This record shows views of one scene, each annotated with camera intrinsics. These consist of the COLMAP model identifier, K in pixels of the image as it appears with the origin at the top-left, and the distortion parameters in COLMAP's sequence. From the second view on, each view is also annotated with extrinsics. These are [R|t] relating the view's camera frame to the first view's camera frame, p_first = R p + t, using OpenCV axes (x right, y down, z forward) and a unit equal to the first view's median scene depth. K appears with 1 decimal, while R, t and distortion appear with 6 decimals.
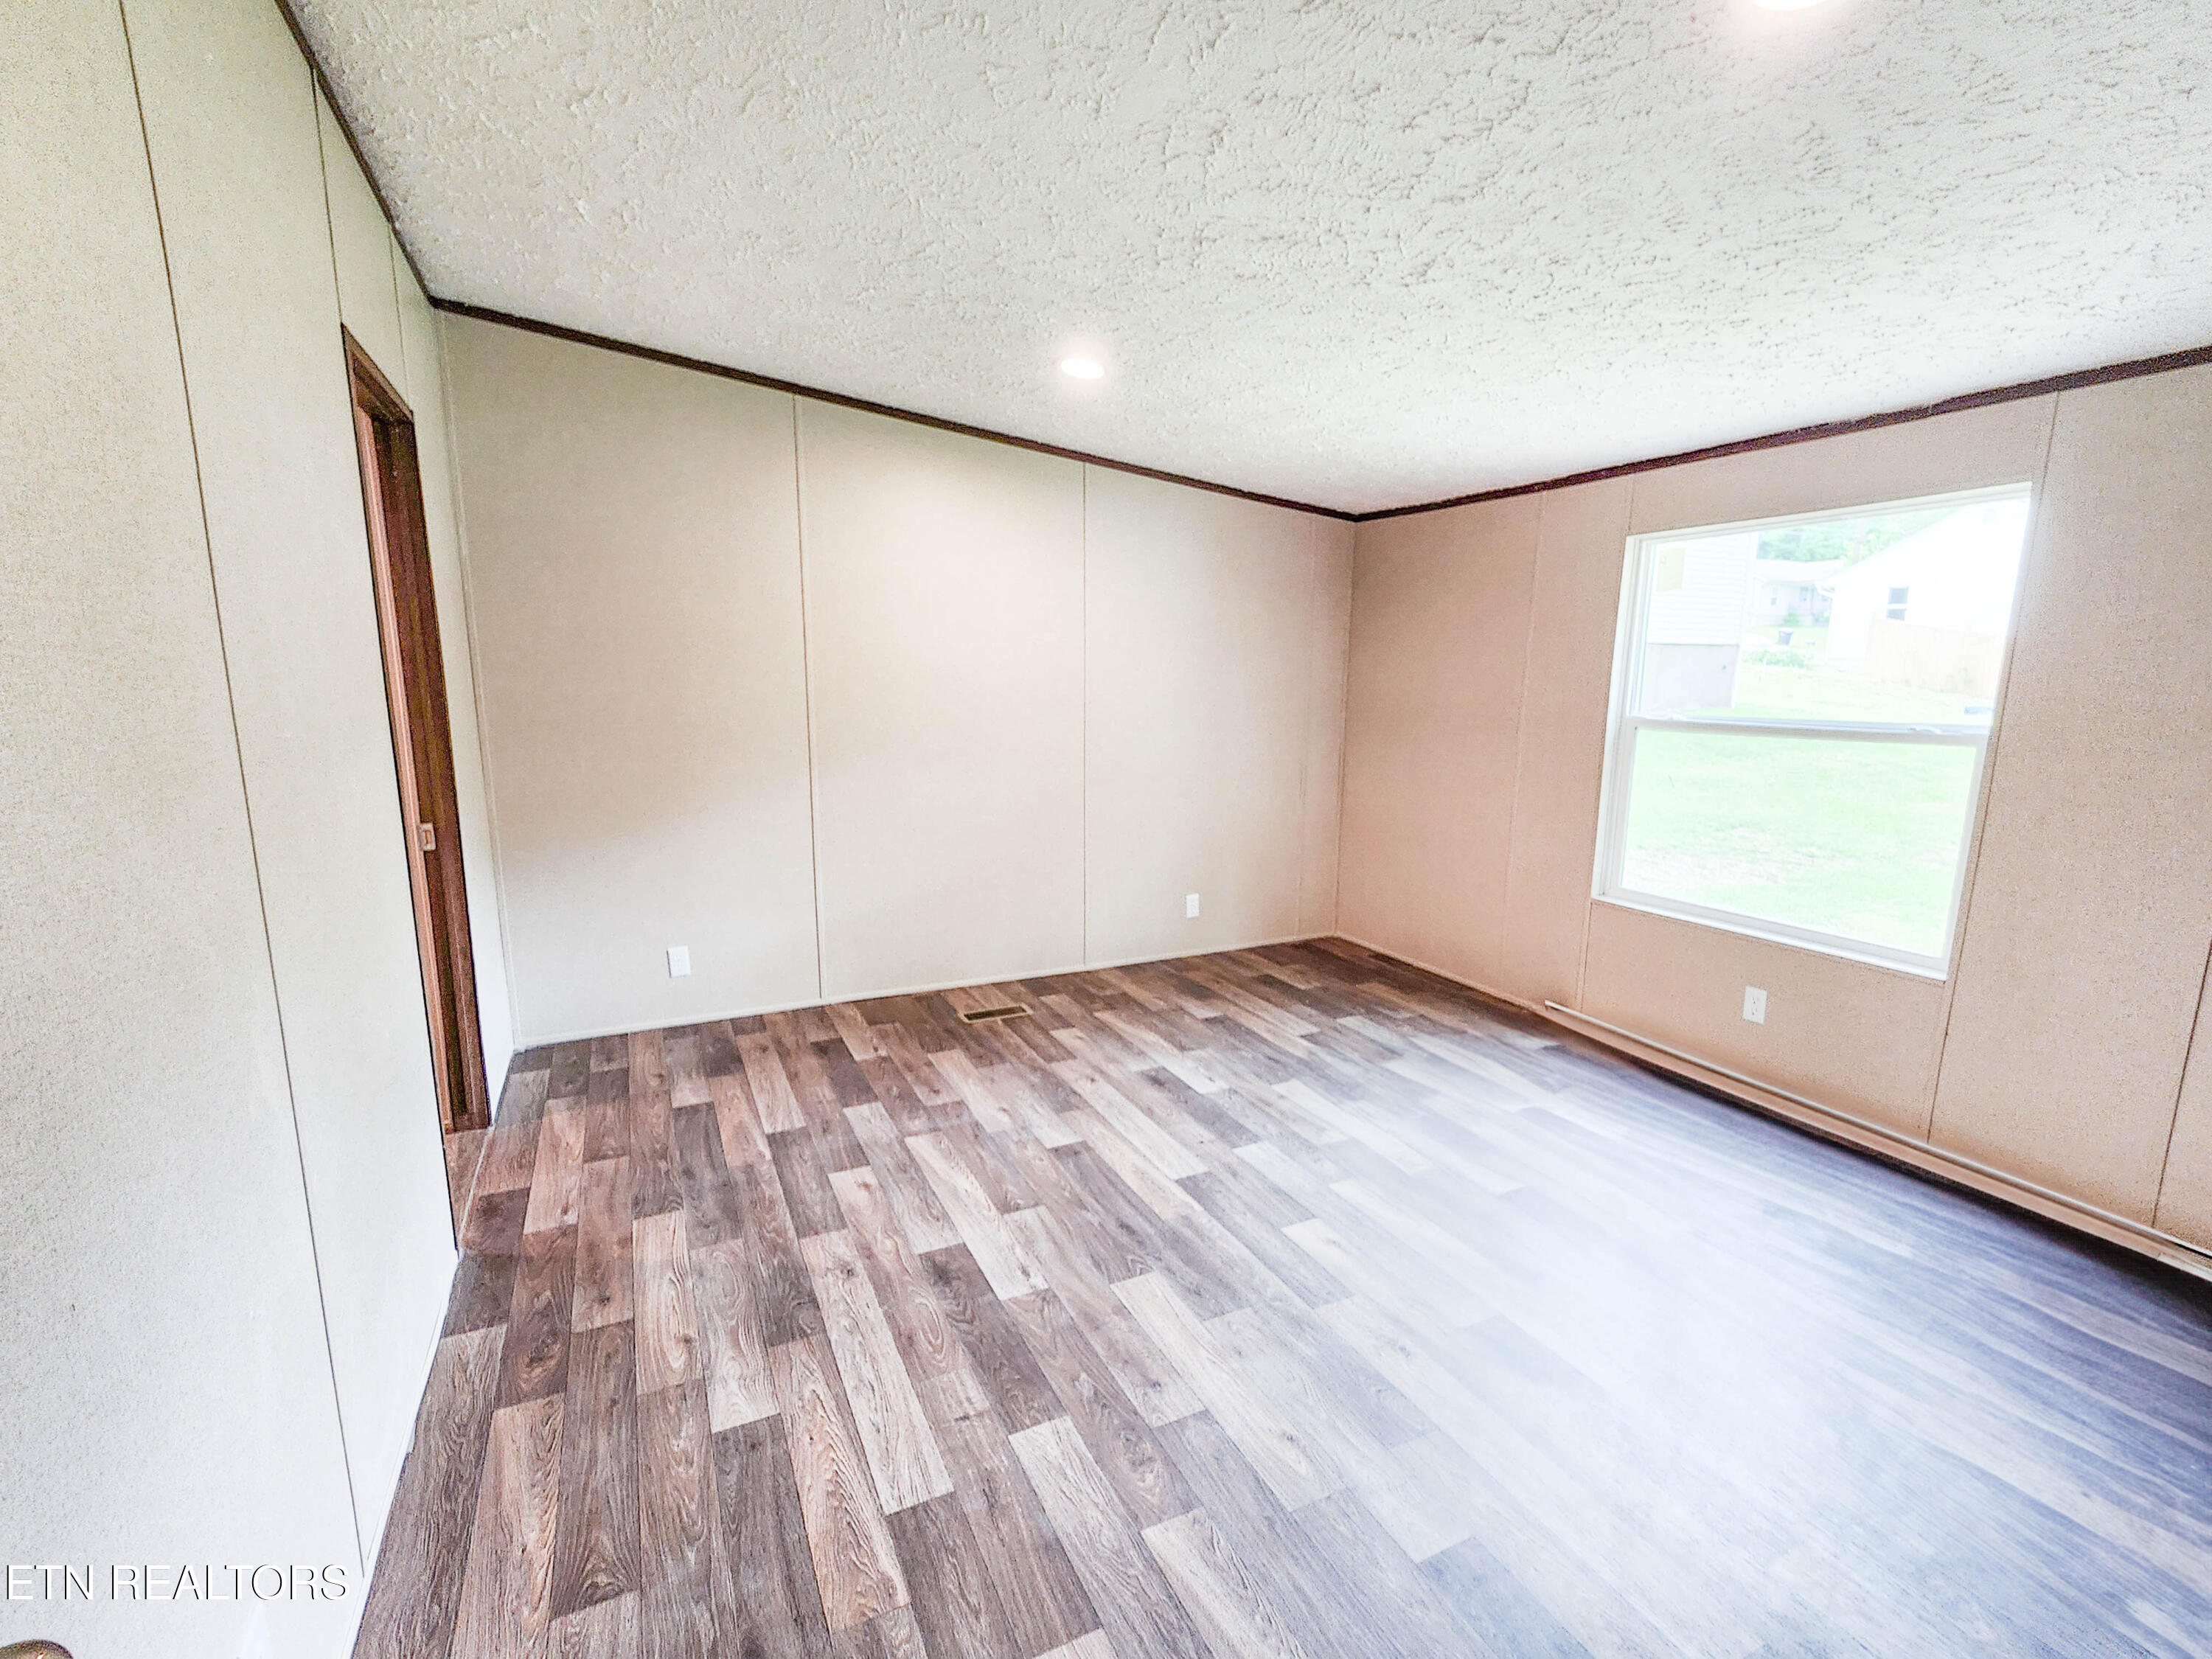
lens RADIAL K [[982.3, 0, 1108.1], [0, 982.3, 857.6], [0, 0, 1]] dist [-0.003742, 0.004522]
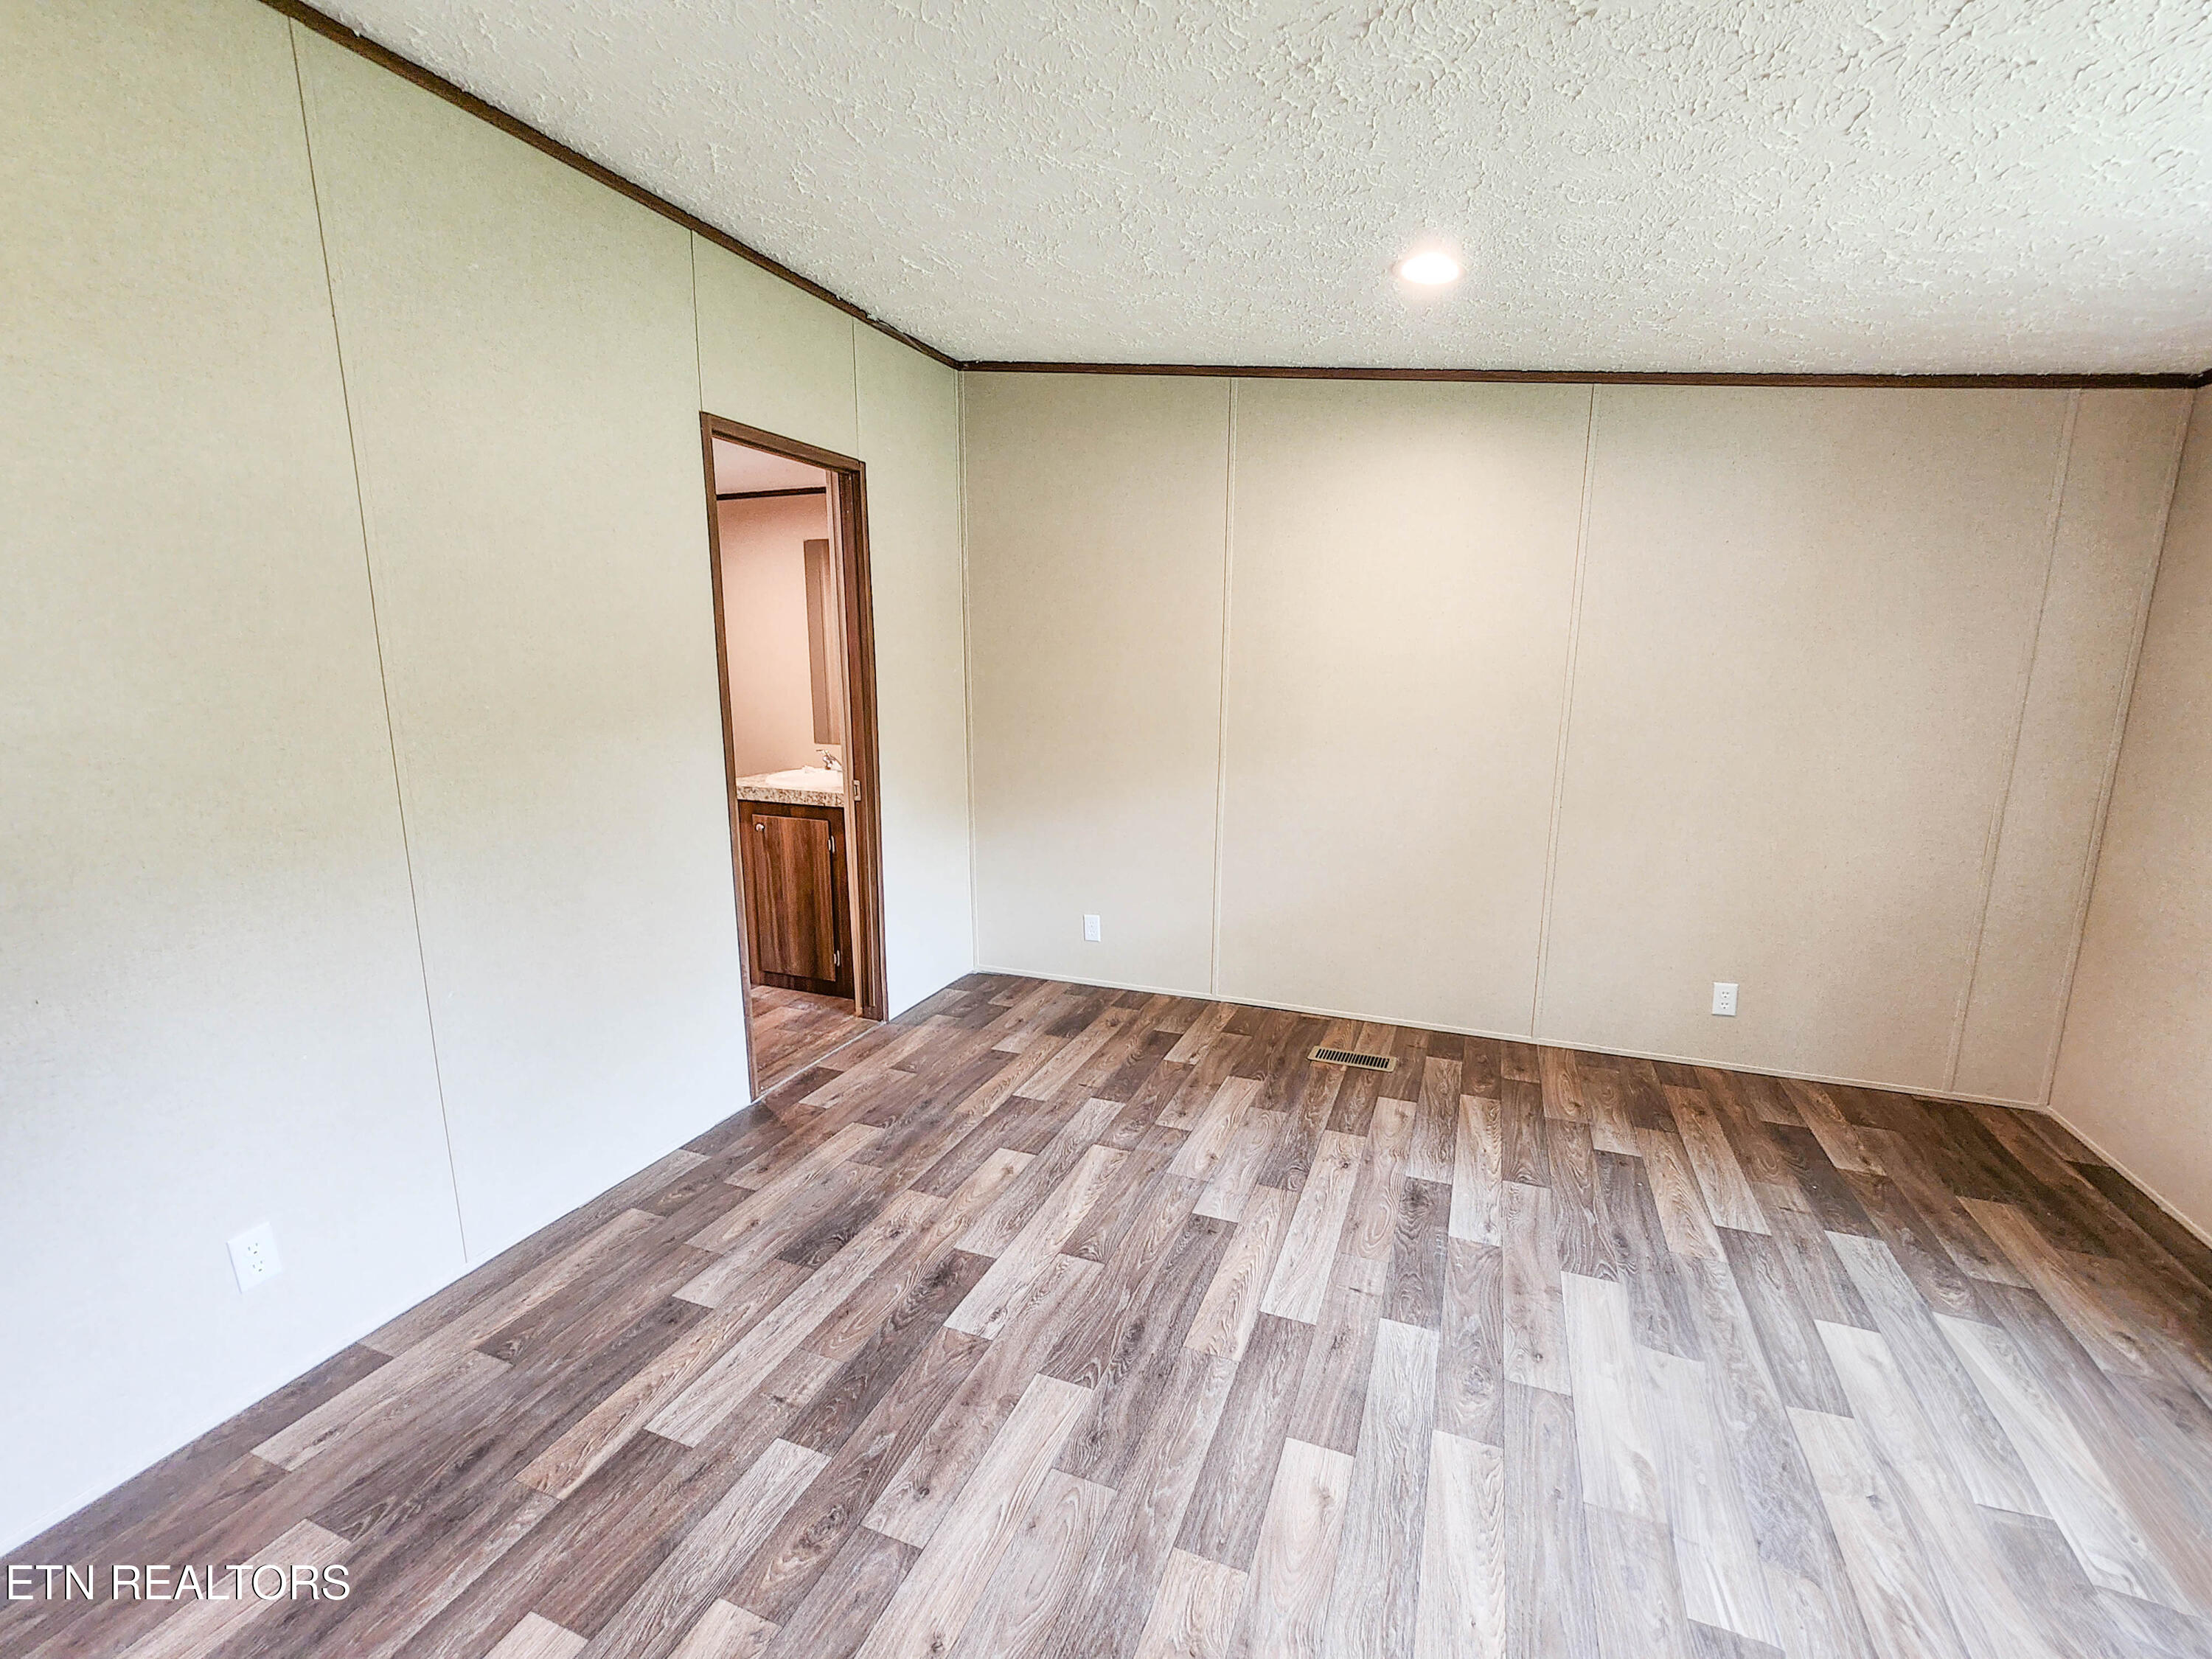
lens RADIAL K [[982.3, 0, 1094.2], [0, 982.3, 868.0], [0, 0, 1]] dist [-0.003742, 0.004522]
pose [[0.669303, 0.149689, -0.727755, 0.475252], [-0.133381, 0.987790, 0.080506, -0.064774], [0.730920, 0.043186, 0.681096, 0.338989]]
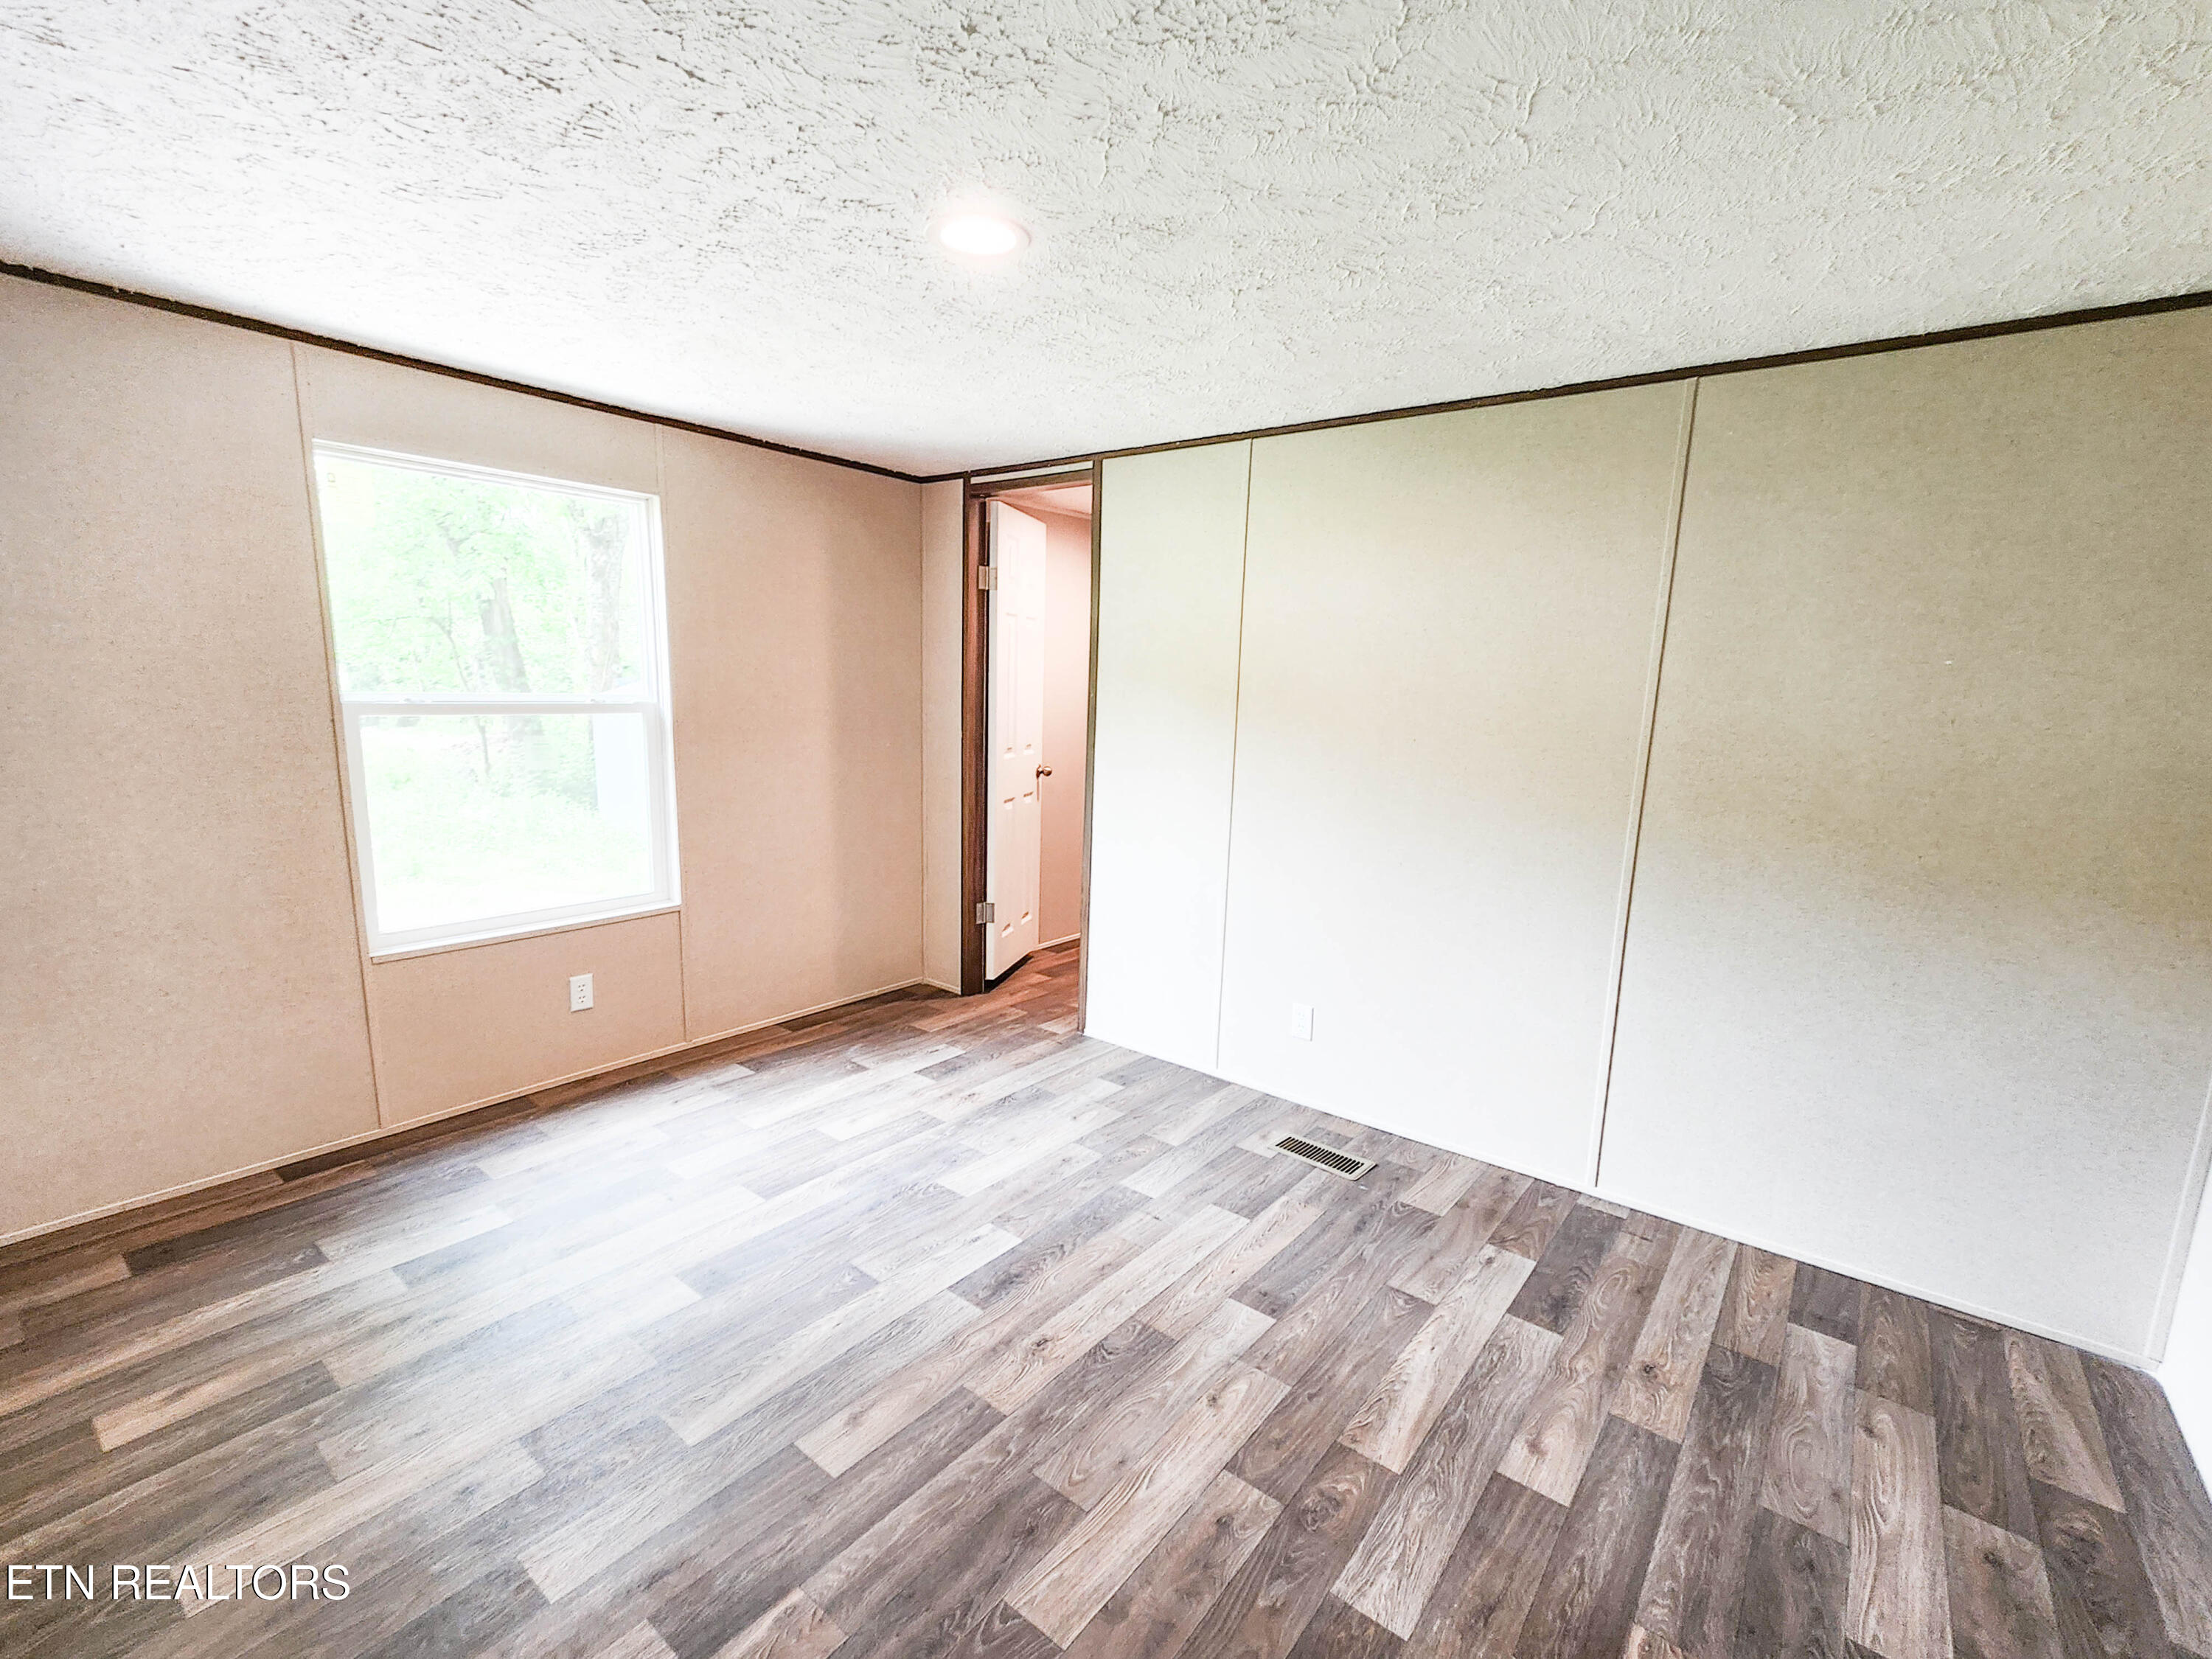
lens RADIAL K [[982.3, 0, 1096.5], [0, 982.3, 841.0], [0, 0, 1]] dist [-0.003742, 0.004522]
pose [[-0.424957, -0.173307, 0.888469, -0.604817], [0.129462, 0.959776, 0.249138, -0.251399], [-0.895908, 0.220896, -0.385427, 1.349703]]
